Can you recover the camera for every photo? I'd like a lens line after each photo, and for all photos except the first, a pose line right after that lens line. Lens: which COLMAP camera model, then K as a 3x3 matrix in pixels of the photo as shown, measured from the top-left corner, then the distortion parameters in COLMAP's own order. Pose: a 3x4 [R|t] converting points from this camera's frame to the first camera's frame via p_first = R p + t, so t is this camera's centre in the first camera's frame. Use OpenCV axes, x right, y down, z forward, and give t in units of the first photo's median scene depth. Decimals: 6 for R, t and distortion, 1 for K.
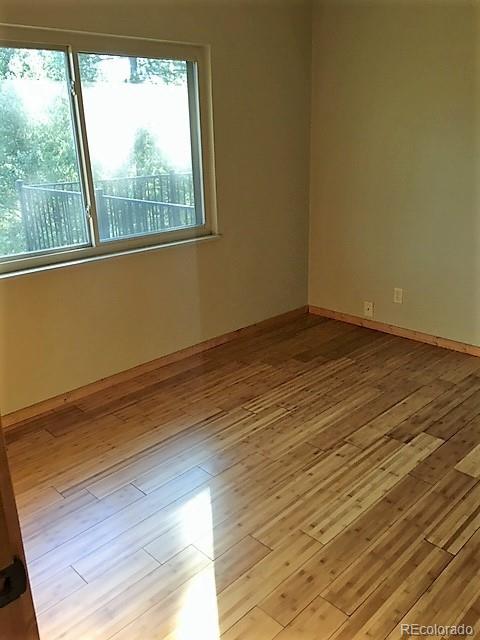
lens RADIAL K [[542.1, 0, 239.4], [0, 542.1, 320.3], [0, 0, 1]] dist [0.076916, -0.095085]
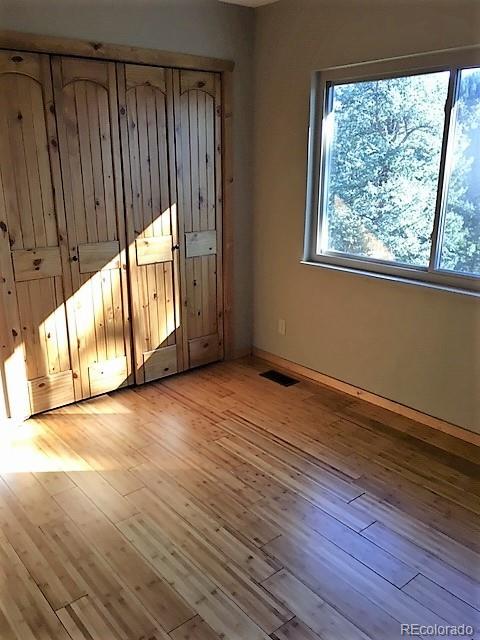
lens RADIAL K [[542.1, 0, 242.6], [0, 542.1, 321.0], [0, 0, 1]] dist [0.076916, -0.095085]
pose [[-0.083859, 0.321544, -0.943174, 0.918282], [-0.318789, 0.888108, 0.331115, -0.364189], [0.944109, 0.328440, 0.028029, 0.931244]]
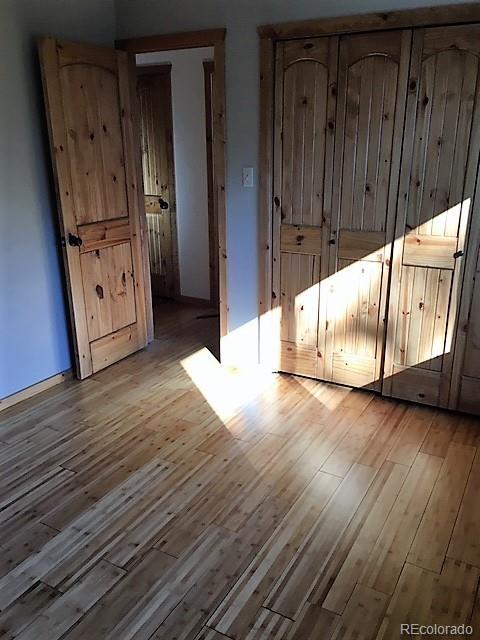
lens RADIAL K [[542.1, 0, 239.4], [0, 542.1, 320.2], [0, 0, 1]] dist [0.076916, -0.095085]
pose [[-0.962772, 0.116884, -0.243738, 0.211658], [-0.055657, 0.796646, 0.601879, -0.563710], [0.264523, 0.593038, -0.760482, 1.599207]]
